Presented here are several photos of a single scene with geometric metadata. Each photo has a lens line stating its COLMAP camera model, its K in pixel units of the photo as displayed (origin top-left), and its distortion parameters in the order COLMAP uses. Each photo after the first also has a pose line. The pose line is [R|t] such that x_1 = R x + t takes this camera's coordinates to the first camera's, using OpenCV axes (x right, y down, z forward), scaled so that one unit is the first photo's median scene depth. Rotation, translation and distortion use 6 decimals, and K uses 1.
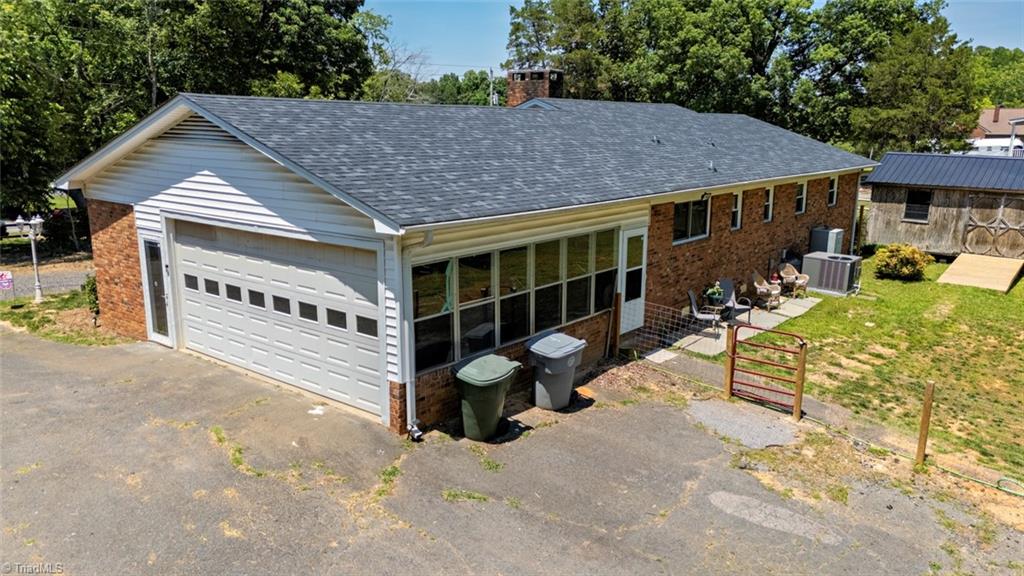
lens RADIAL K [[752.3, 0, 512.0], [0, 752.3, 288.0], [0, 0, 1]] dist [0.102332, -0.116733]
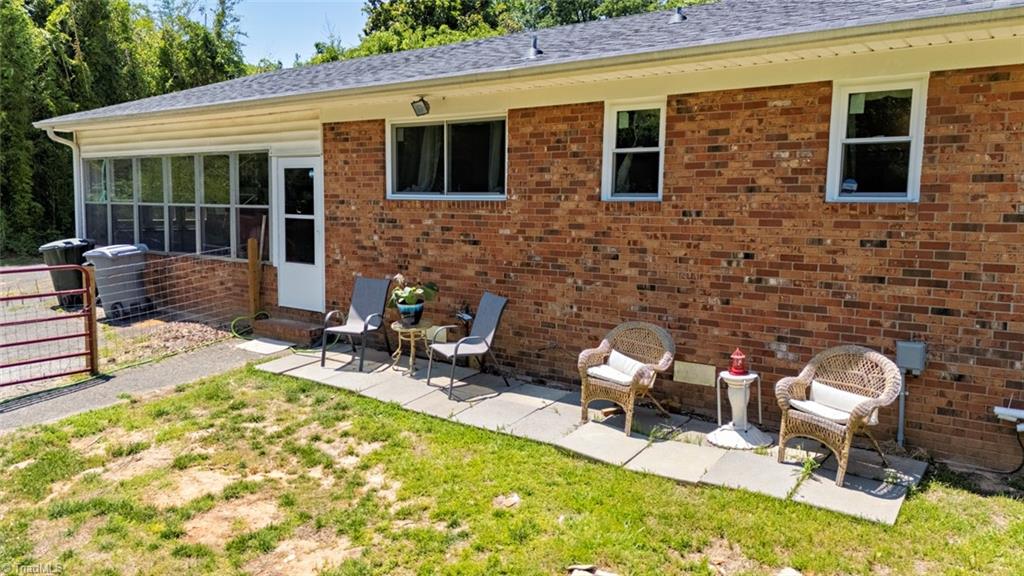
lens RADIAL K [[752.3, 0, 512.0], [0, 752.3, 288.0], [0, 0, 1]] dist [0.102332, -0.116733]
pose [[0.027466, 0.102206, -0.994384, 0.504577], [-0.219538, 0.971089, 0.093748, -0.041081], [0.975217, 0.215730, 0.049110, 0.687360]]
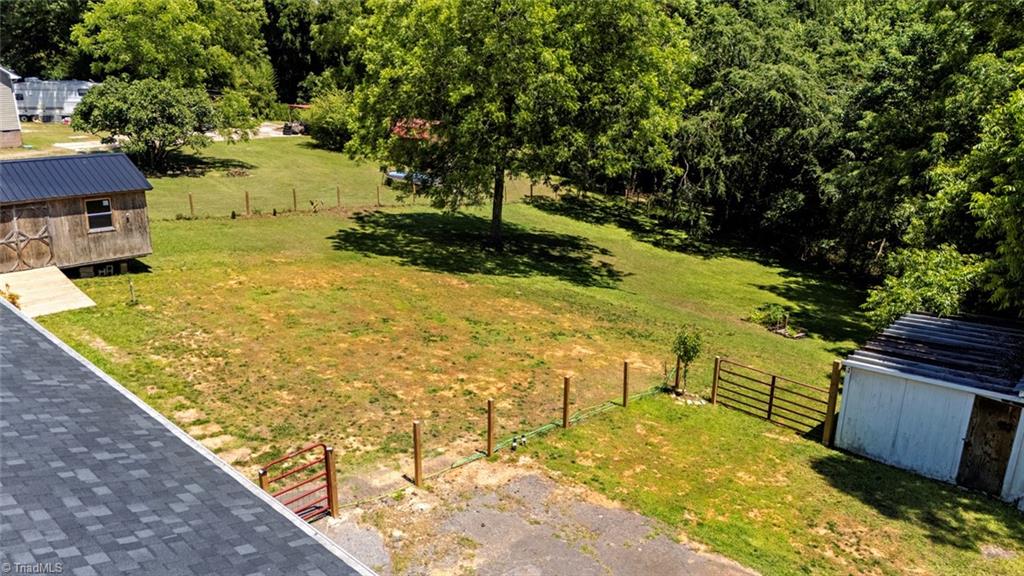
lens RADIAL K [[752.3, 0, 512.0], [0, 752.3, 288.0], [0, 0, 1]] dist [0.102332, -0.116733]
pose [[0.080157, -0.308556, 0.947823, -0.236668], [0.196677, 0.937085, 0.288427, -0.179060], [-0.977186, 0.163295, 0.135800, 0.288729]]
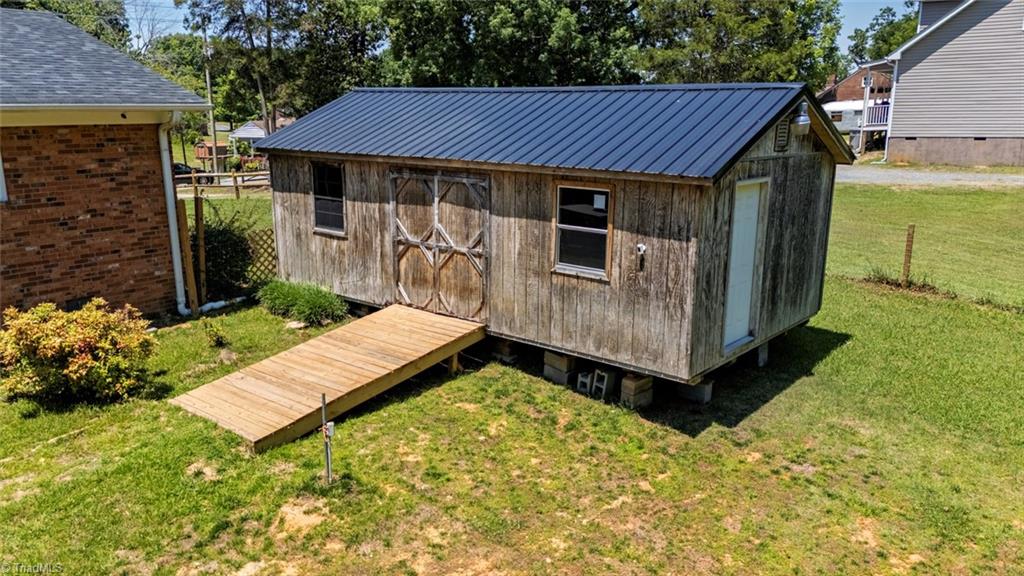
lens RADIAL K [[780.9, 0, 512.0], [0, 780.9, 288.0], [0, 0, 1]] dist [0.104852, -0.128089]
pose [[0.999845, -0.016666, -0.005744, 0.681524], [0.016730, 0.999795, 0.011386, -0.061325], [0.005553, -0.011480, 0.999919, 0.567500]]
